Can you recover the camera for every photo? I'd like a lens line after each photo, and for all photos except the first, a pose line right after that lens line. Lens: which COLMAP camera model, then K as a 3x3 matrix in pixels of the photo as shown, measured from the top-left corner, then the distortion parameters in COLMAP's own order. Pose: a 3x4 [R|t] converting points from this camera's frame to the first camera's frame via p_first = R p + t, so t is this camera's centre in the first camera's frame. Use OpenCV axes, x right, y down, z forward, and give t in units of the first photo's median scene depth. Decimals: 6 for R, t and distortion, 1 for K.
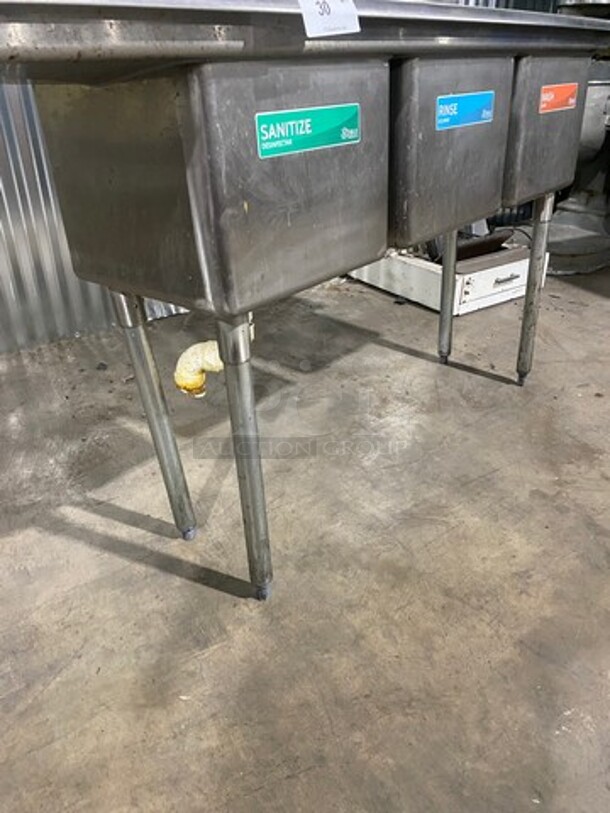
lens RADIAL K [[616.0, 0, 302.6], [0, 616.0, 403.1], [0, 0, 1]] dist [0.023274, -0.011447]
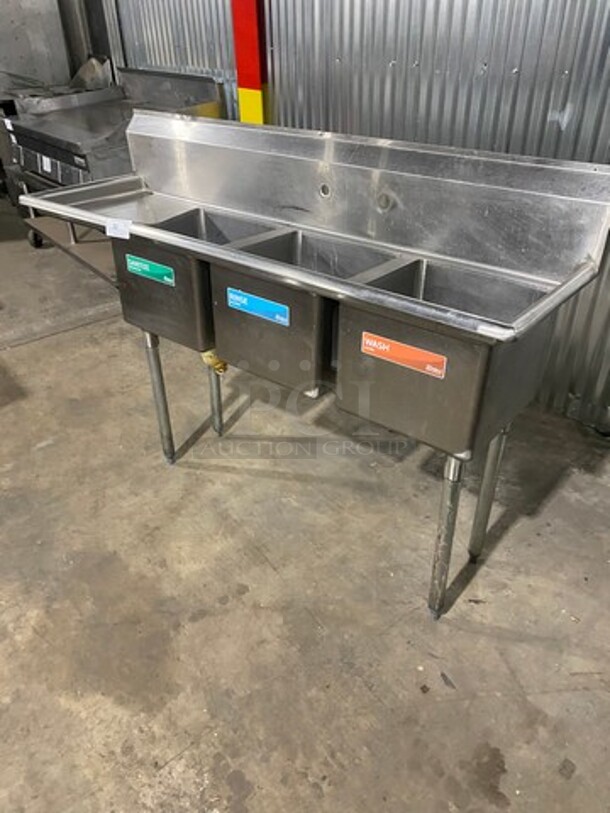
lens RADIAL K [[616.0, 0, 312.1], [0, 616.0, 410.2], [0, 0, 1]] dist [0.023274, -0.011447]
pose [[0.037085, 0.557972, -0.829031, 1.276682], [-0.472253, 0.740904, 0.477534, -0.832778], [0.880683, 0.373803, 0.290980, 0.629418]]
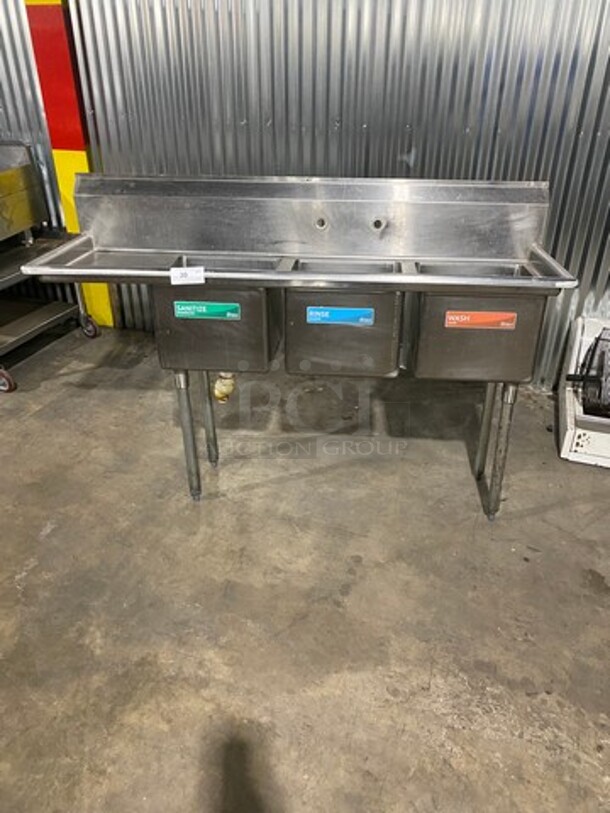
lens RADIAL K [[616.0, 0, 311.3], [0, 616.0, 407.7], [0, 0, 1]] dist [0.023274, -0.011447]
pose [[0.584675, 0.408825, -0.700726, 1.246557], [-0.403462, 0.895883, 0.186042, -0.426079], [0.703828, 0.173942, 0.688746, -0.179665]]
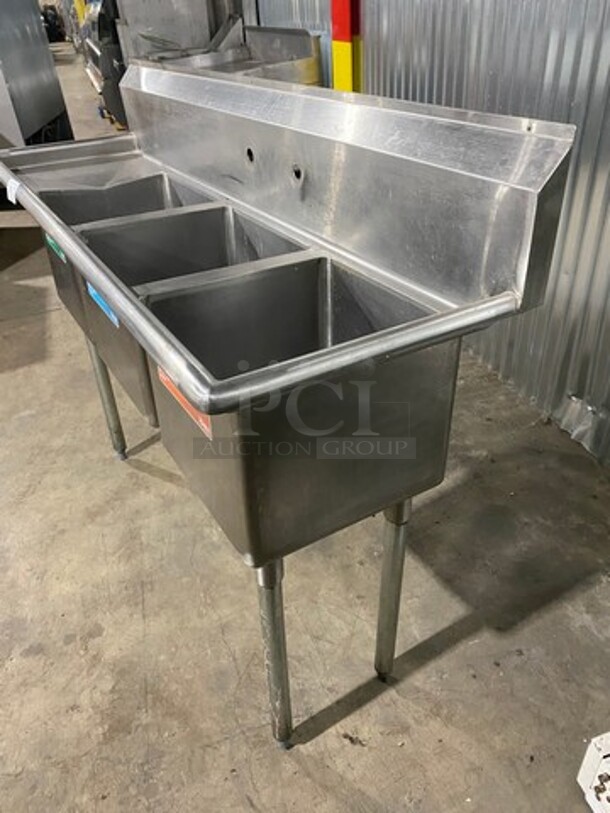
lens RADIAL K [[616.0, 0, 301.6], [0, 616.0, 401.7], [0, 0, 1]] dist [0.023274, -0.011447]
pose [[-0.312269, 0.556567, -0.769884, 0.900326], [-0.401152, 0.657361, 0.637930, -0.974326], [0.861142, 0.508046, 0.017994, 1.113061]]
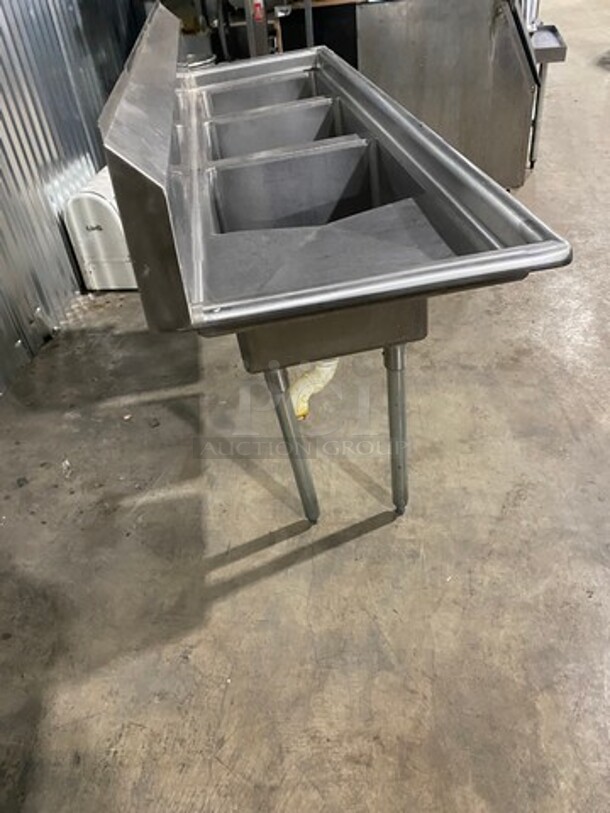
lens RADIAL K [[616.0, 0, 300.3], [0, 616.0, 399.1], [0, 0, 1]] dist [0.023274, -0.011447]
pose [[0.654403, -0.497900, 0.569080, -0.752527], [0.439135, 0.862931, 0.250021, -0.312373], [-0.615562, 0.086289, 0.783350, -0.003282]]
